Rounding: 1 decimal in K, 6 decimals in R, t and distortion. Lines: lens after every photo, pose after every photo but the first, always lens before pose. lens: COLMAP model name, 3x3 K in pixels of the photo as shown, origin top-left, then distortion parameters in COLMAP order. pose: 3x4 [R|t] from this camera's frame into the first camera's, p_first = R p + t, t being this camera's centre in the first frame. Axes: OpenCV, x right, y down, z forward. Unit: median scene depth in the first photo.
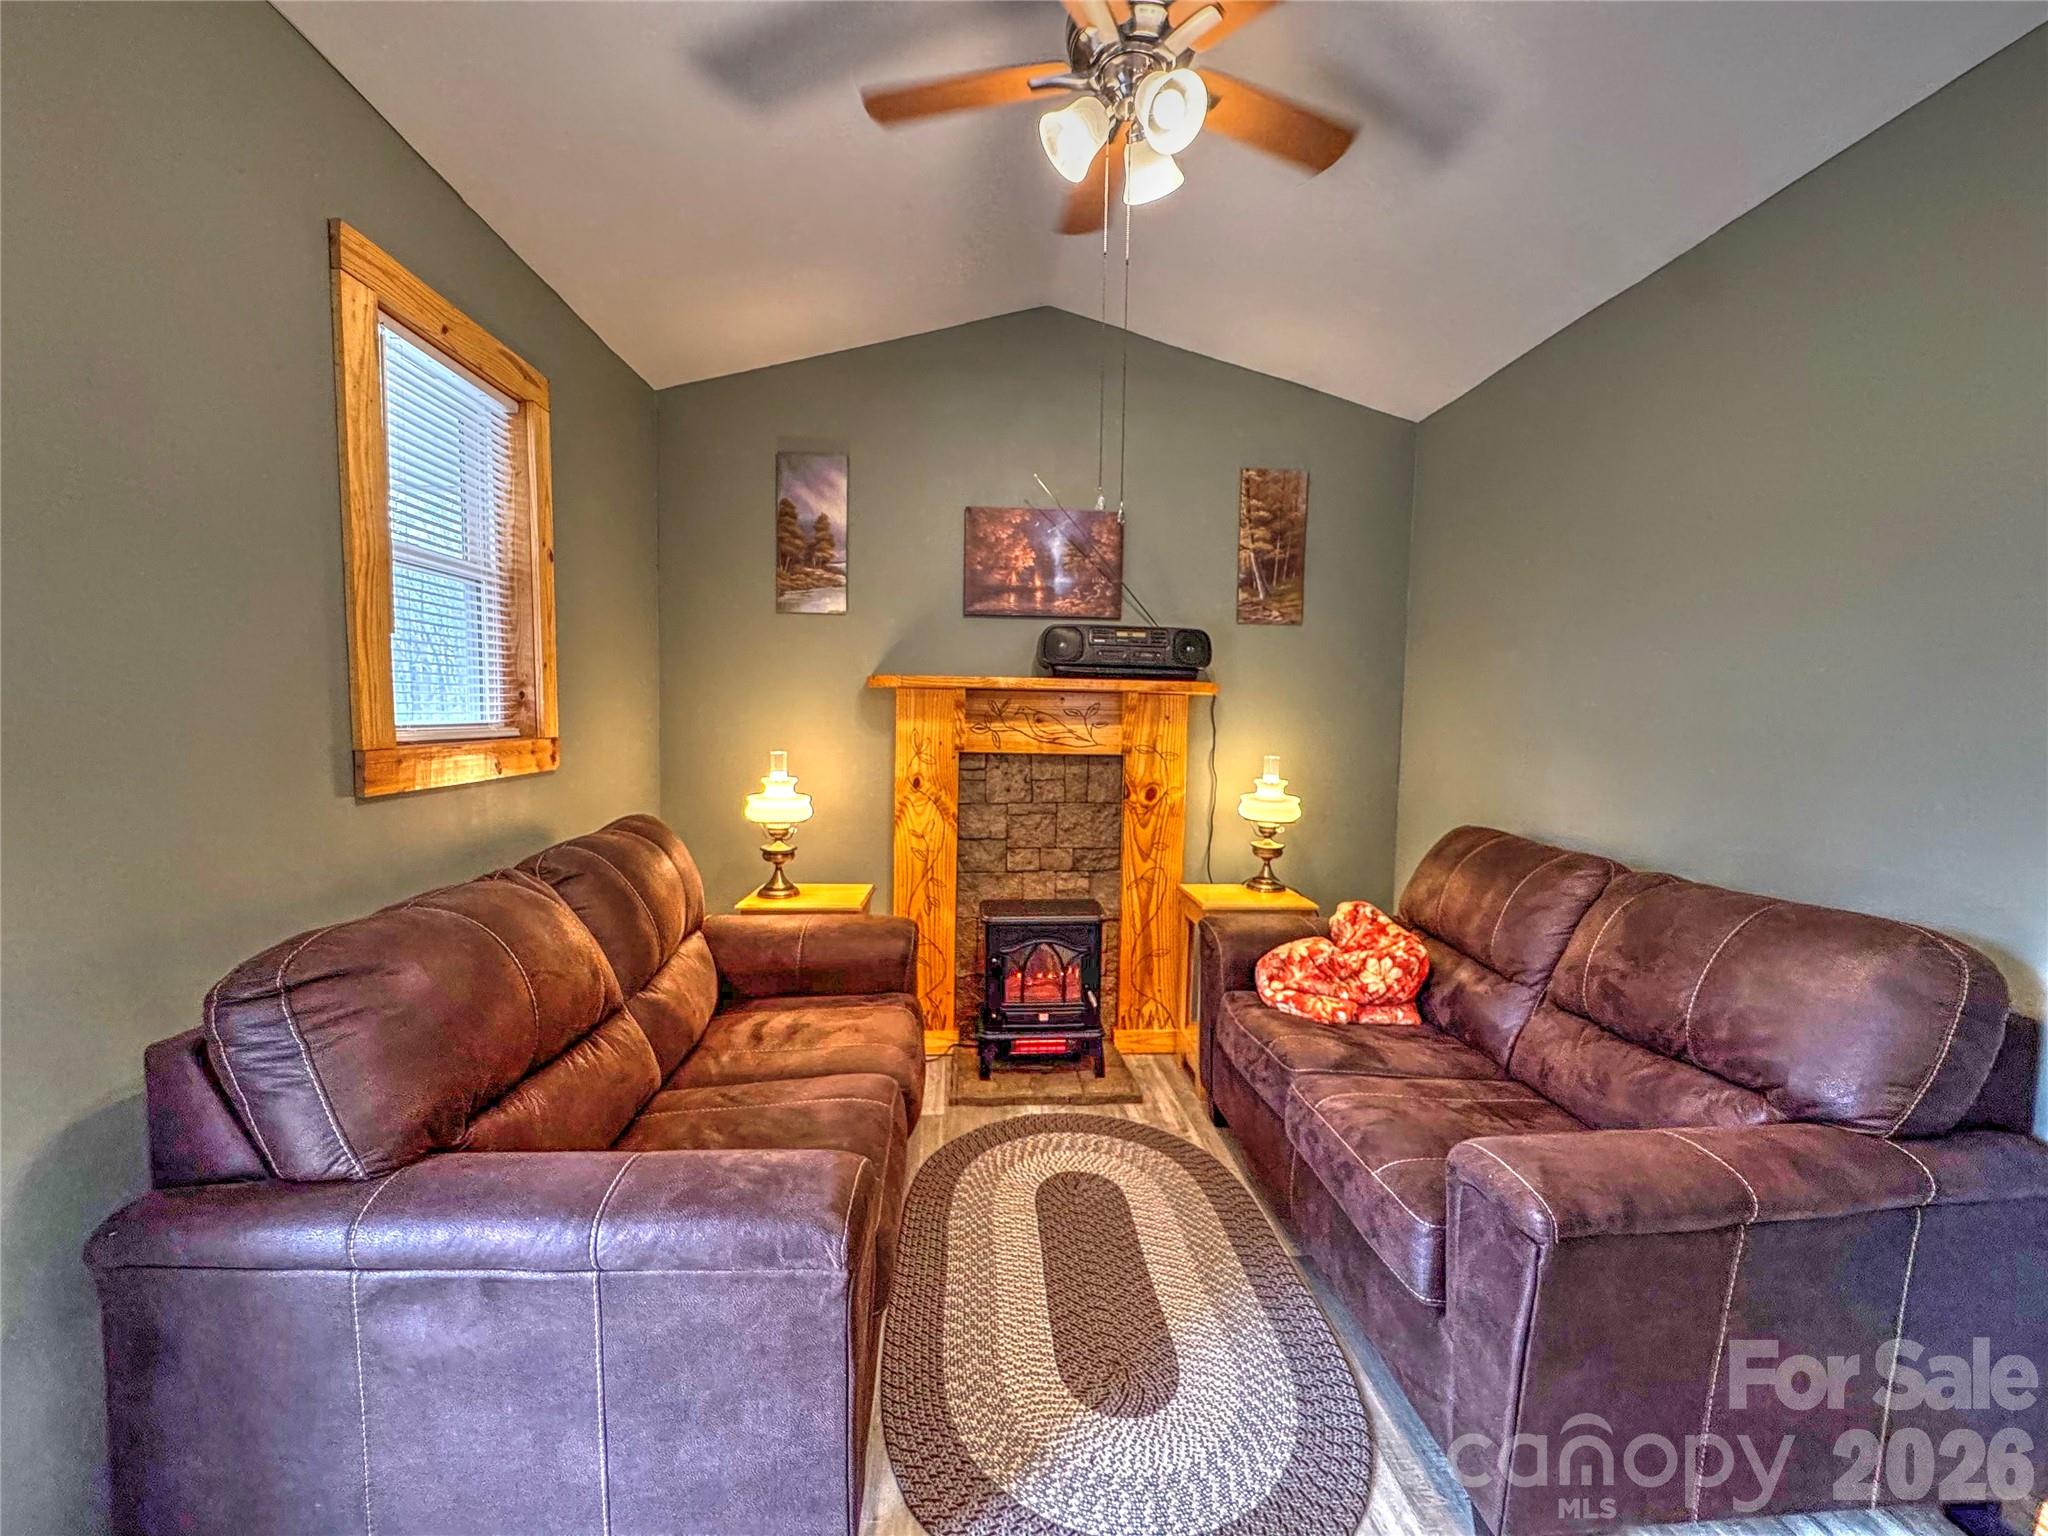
lens RADIAL K [[819.9, 0, 1019.8], [0, 819.9, 762.9], [0, 0, 1]] dist [-0.004303, 0.000750]
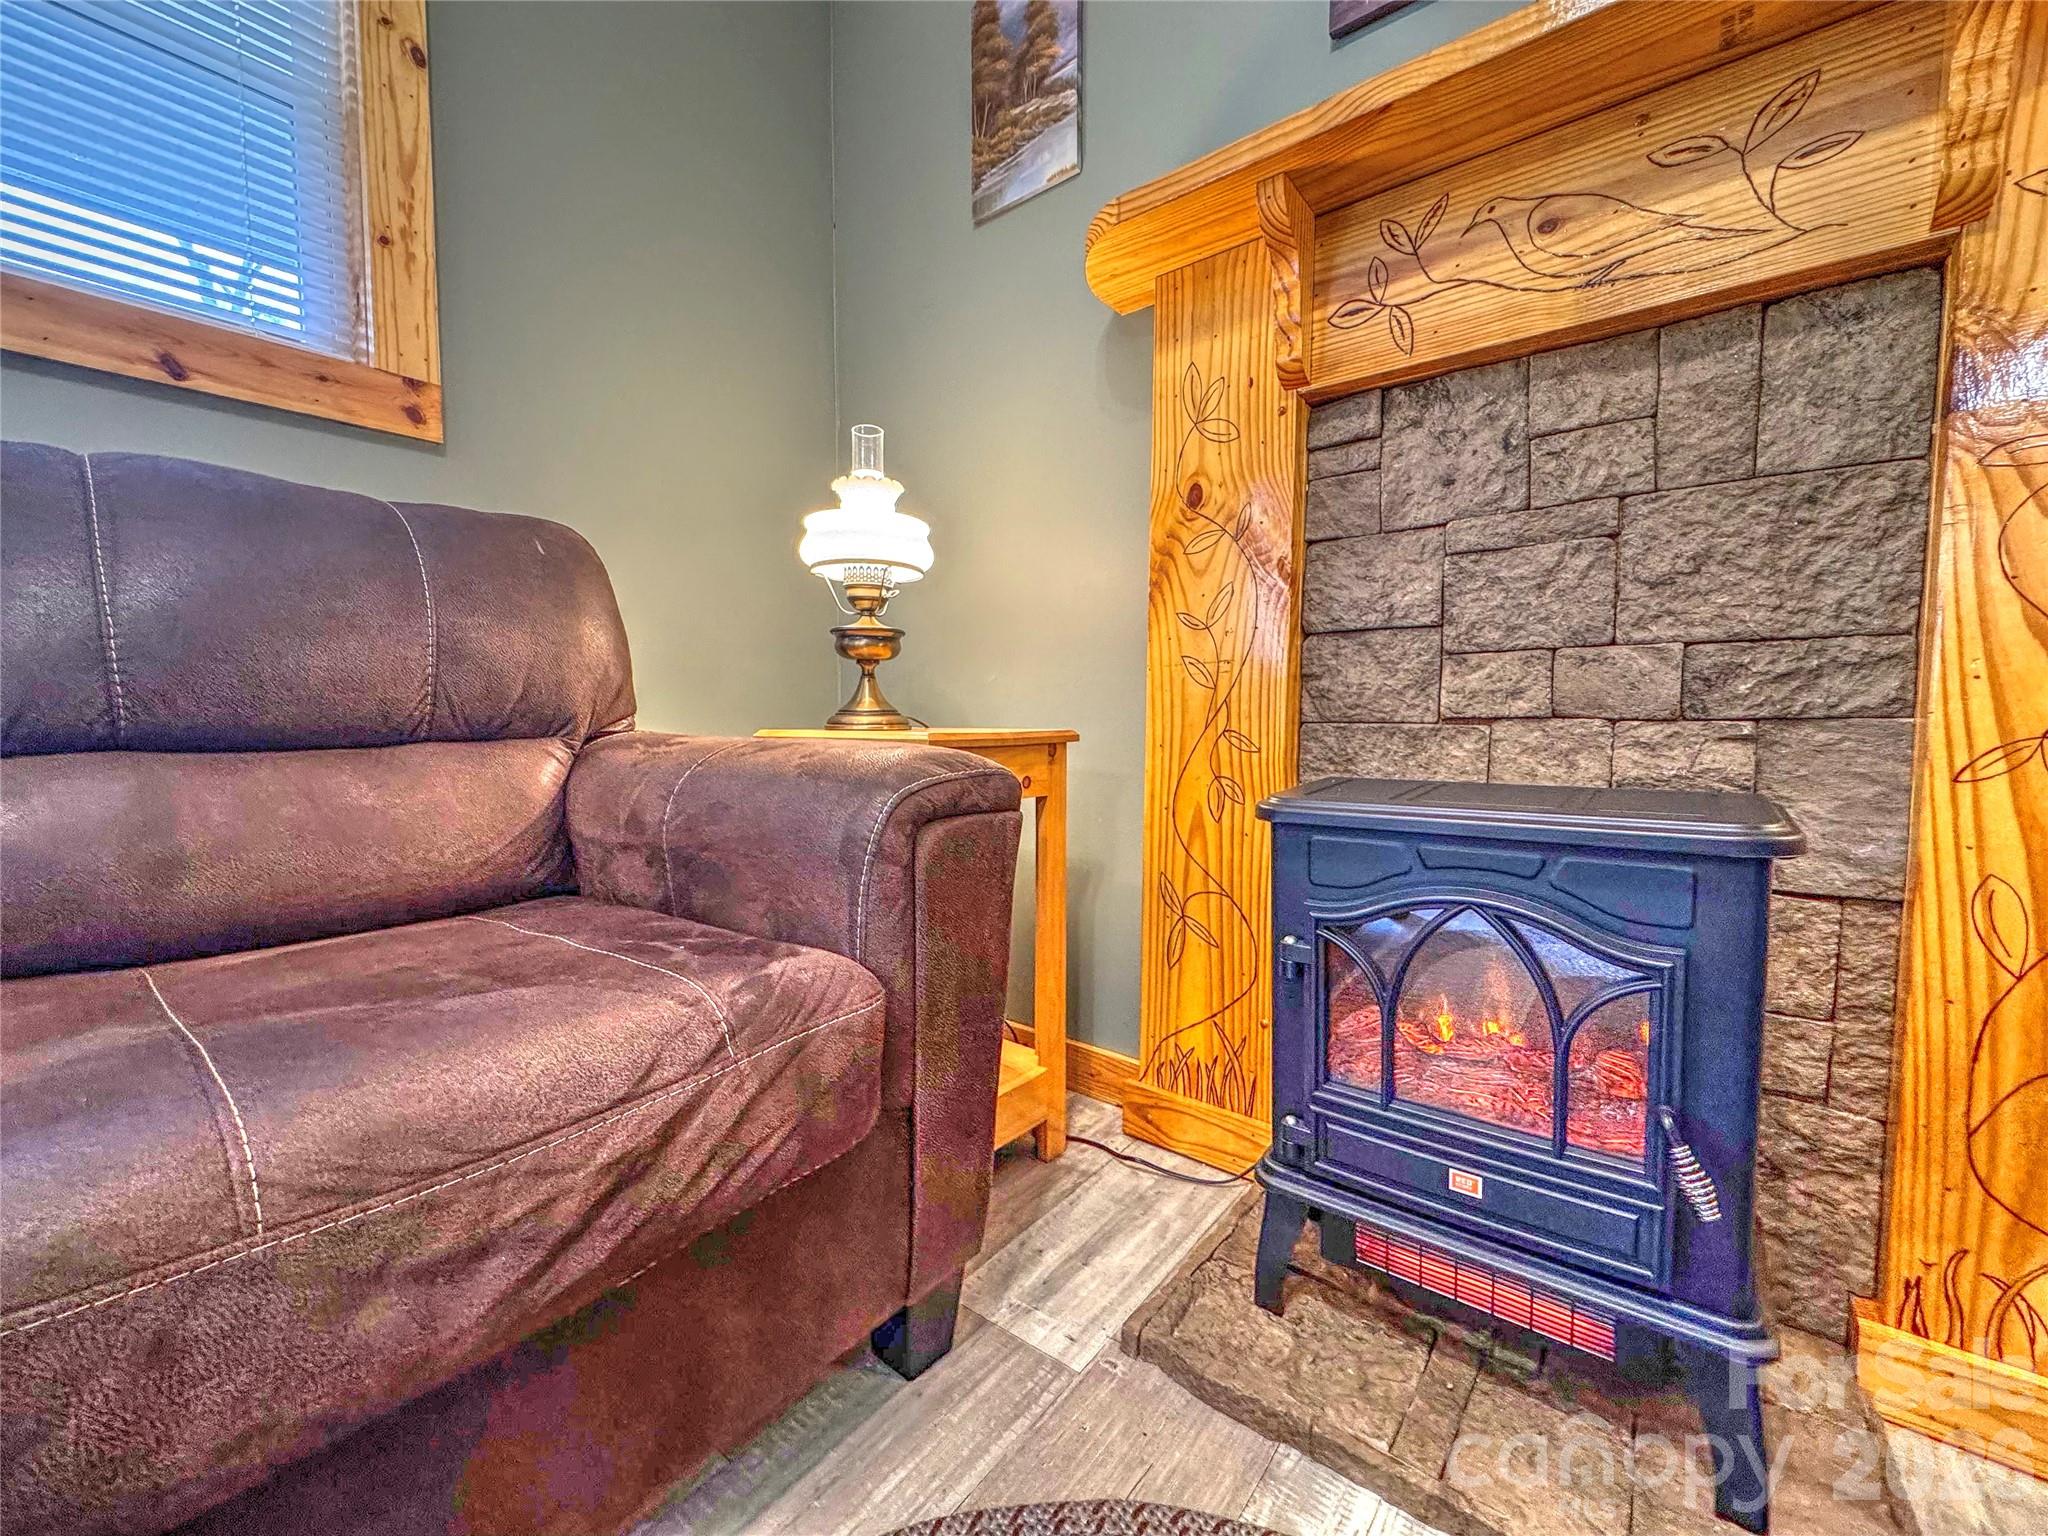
lens RADIAL K [[819.9, 0, 1025.2], [0, 819.9, 764.8], [0, 0, 1]] dist [-0.004303, 0.000750]
pose [[0.738247, 0.025028, -0.674066, 0.092033], [-0.032364, 0.999475, 0.001664, 0.161285], [0.673753, 0.020587, 0.738669, 0.640339]]
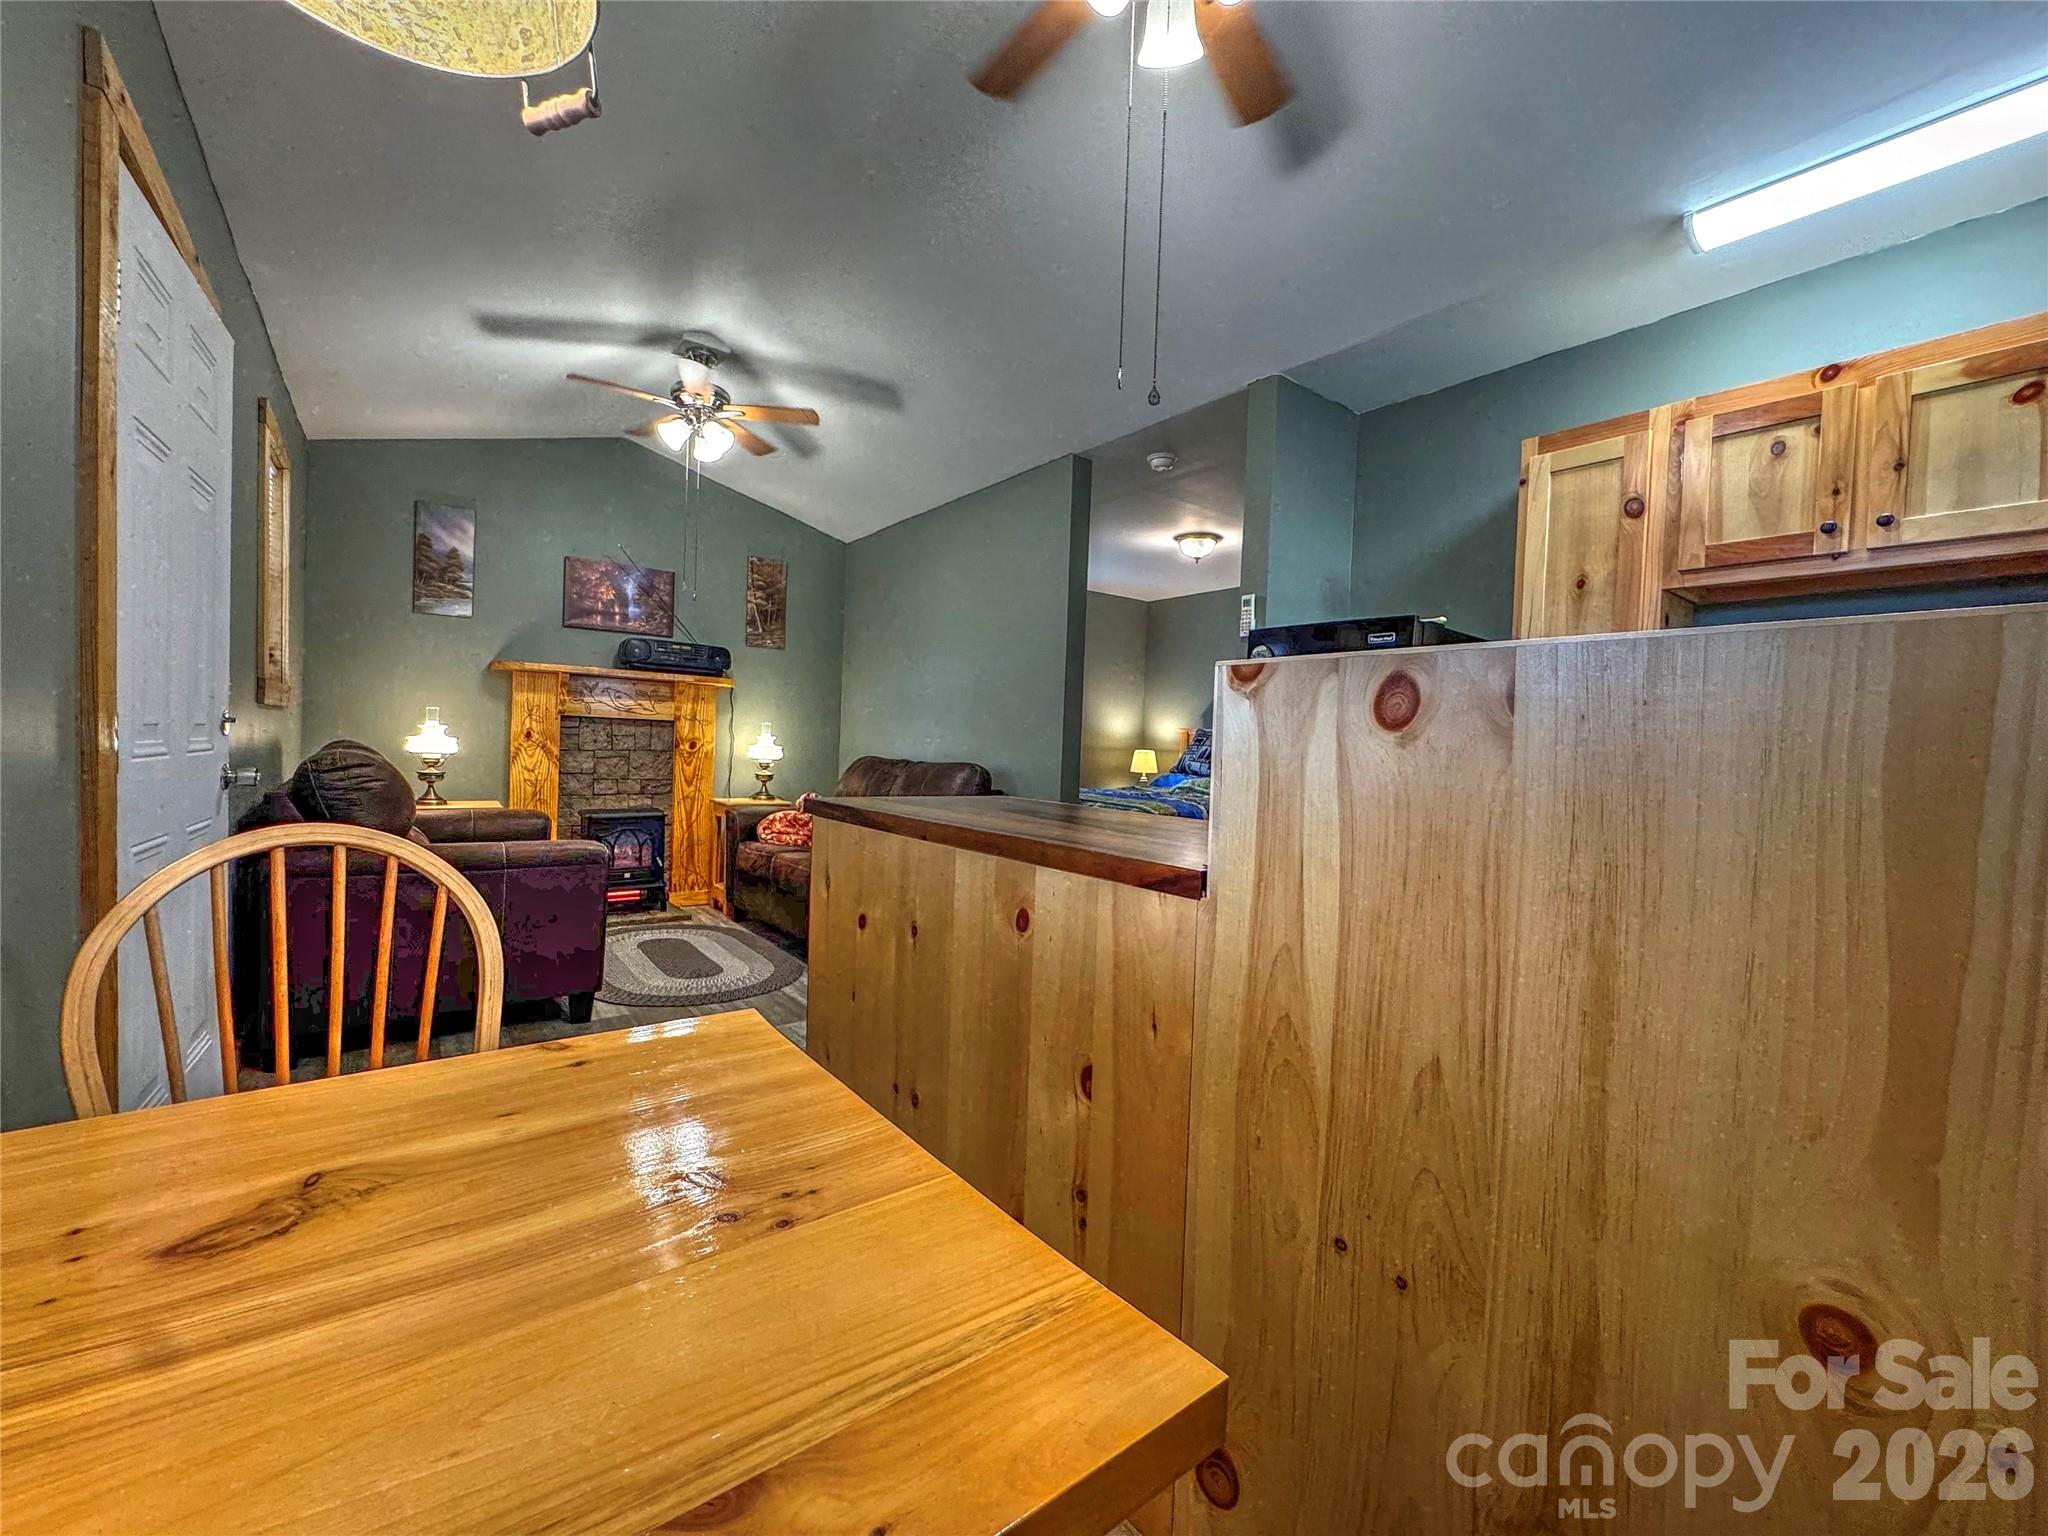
lens RADIAL K [[819.9, 0, 1020.8], [0, 819.9, 762.1], [0, 0, 1]] dist [-0.004303, 0.000750]
pose [[0.834592, 0.002135, 0.550865, -0.198914], [0.012816, 0.999647, -0.023291, 0.120490], [-0.550720, 0.026498, 0.834270, -0.740823]]
